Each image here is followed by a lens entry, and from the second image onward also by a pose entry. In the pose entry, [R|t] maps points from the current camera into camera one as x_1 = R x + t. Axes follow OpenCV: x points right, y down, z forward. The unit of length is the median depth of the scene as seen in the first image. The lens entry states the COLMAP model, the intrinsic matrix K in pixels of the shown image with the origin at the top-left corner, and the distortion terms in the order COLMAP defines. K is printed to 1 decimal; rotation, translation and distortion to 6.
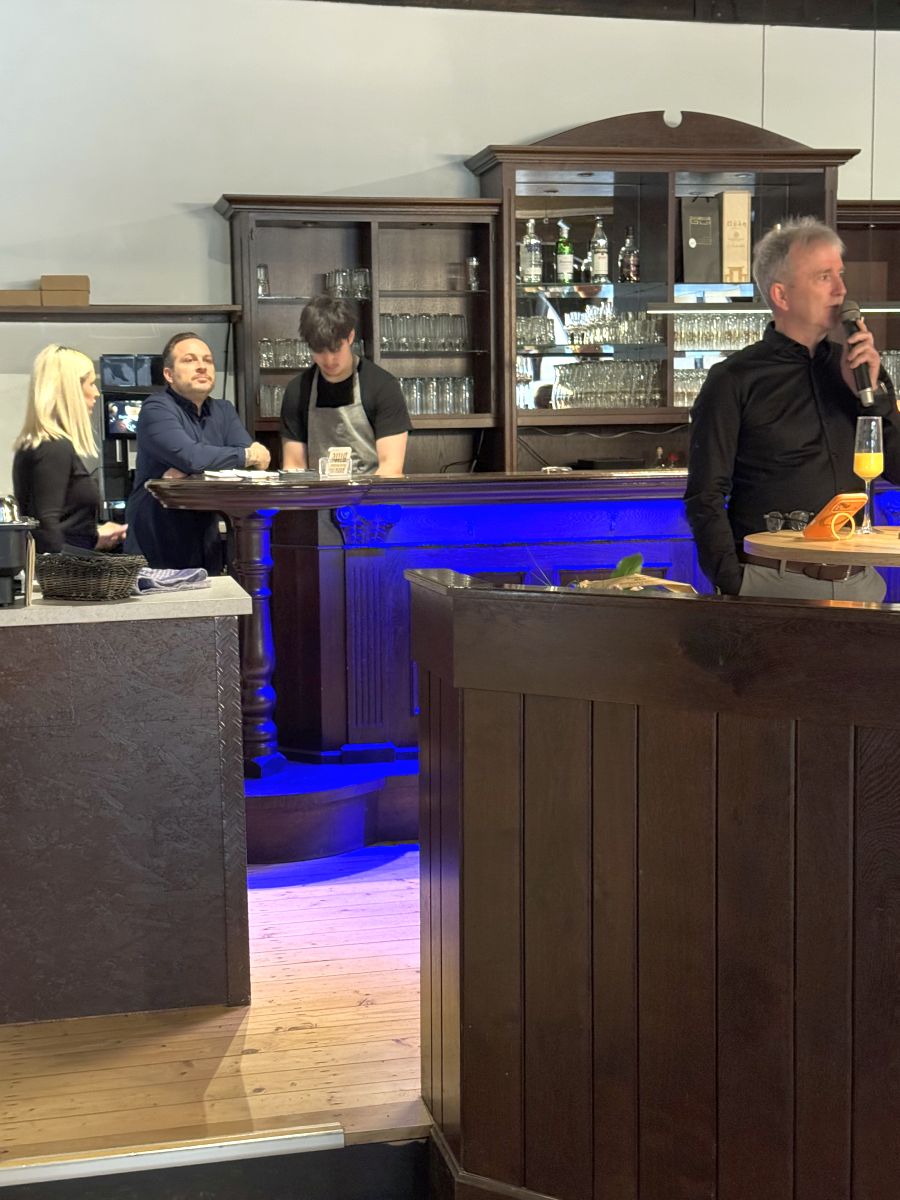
lens RADIAL K [[1742.6, 0, 430.7], [0, 1742.6, 596.3], [0, 0, 1]] dist [0.114214, 0.000000]
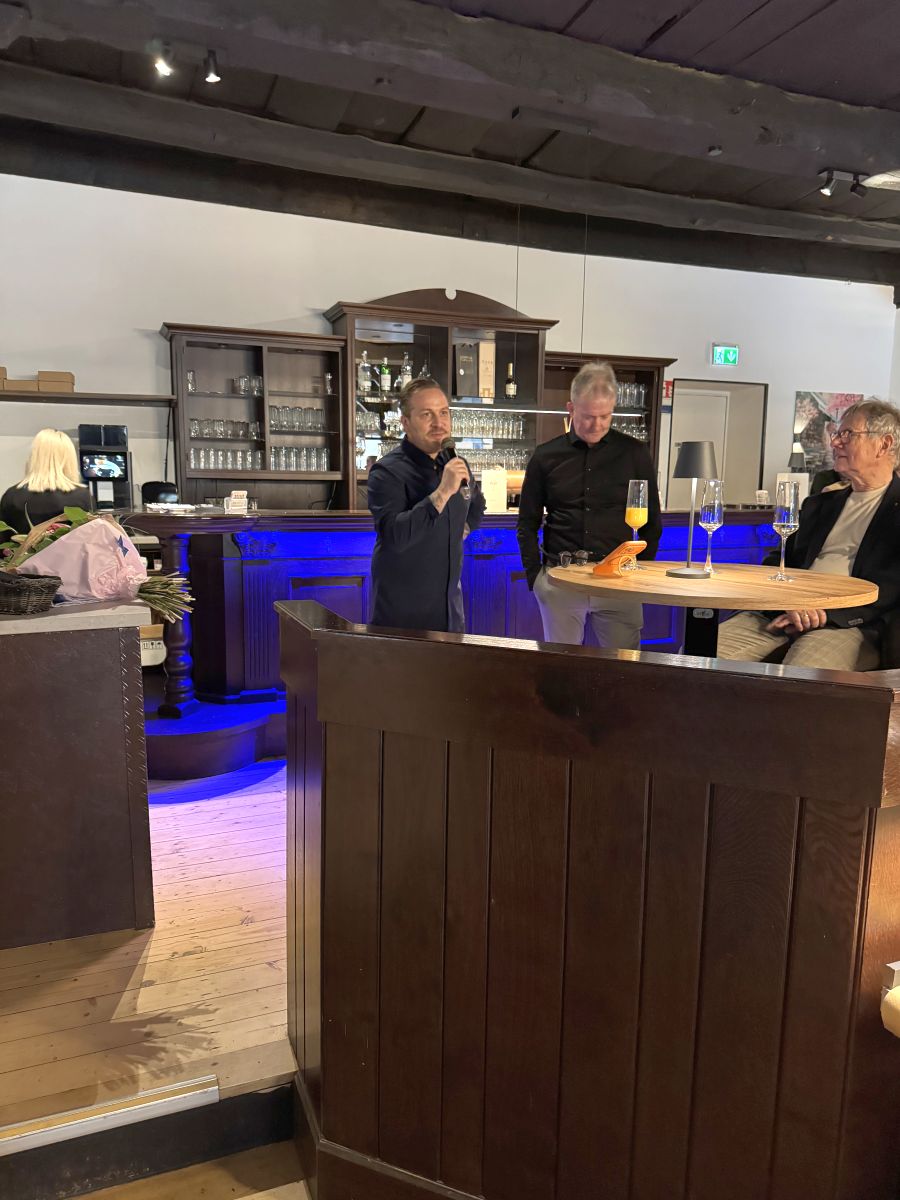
lens RADIAL K [[853.3, 0, 448.2], [0, 853.3, 603.0], [0, 0, 1]] dist [0.065783, -0.078518]
pose [[0.986185, 0.000895, 0.165644, 0.002888], [-0.008437, 0.998959, 0.044834, -0.023545], [-0.165431, -0.045612, 0.985166, 0.244263]]
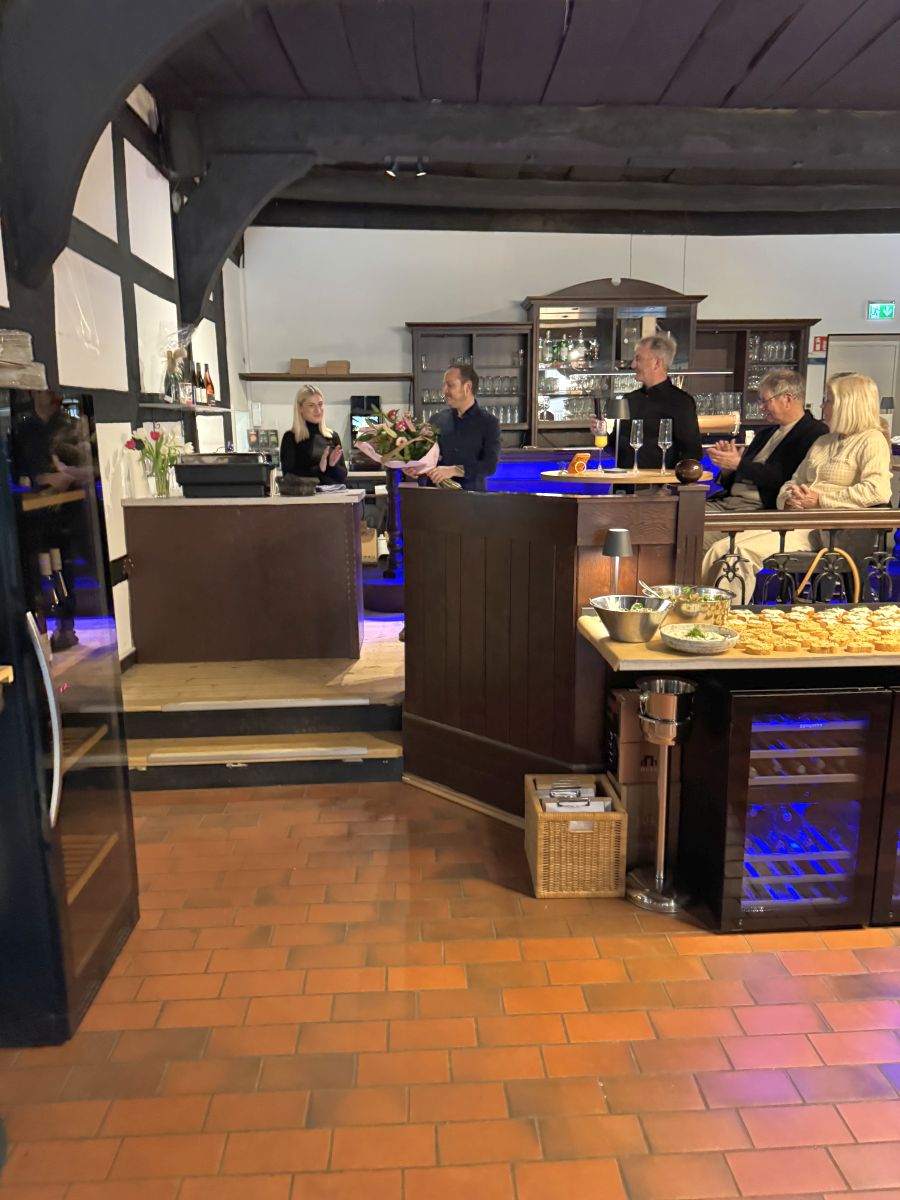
lens RADIAL K [[853.3, 0, 451.4], [0, 853.3, 611.2], [0, 0, 1]] dist [0.065783, -0.078518]
pose [[0.986312, 0.038149, -0.160417, 0.152412], [-0.020730, 0.993838, 0.108890, 0.019236], [0.163583, -0.104074, 0.981025, -0.119123]]
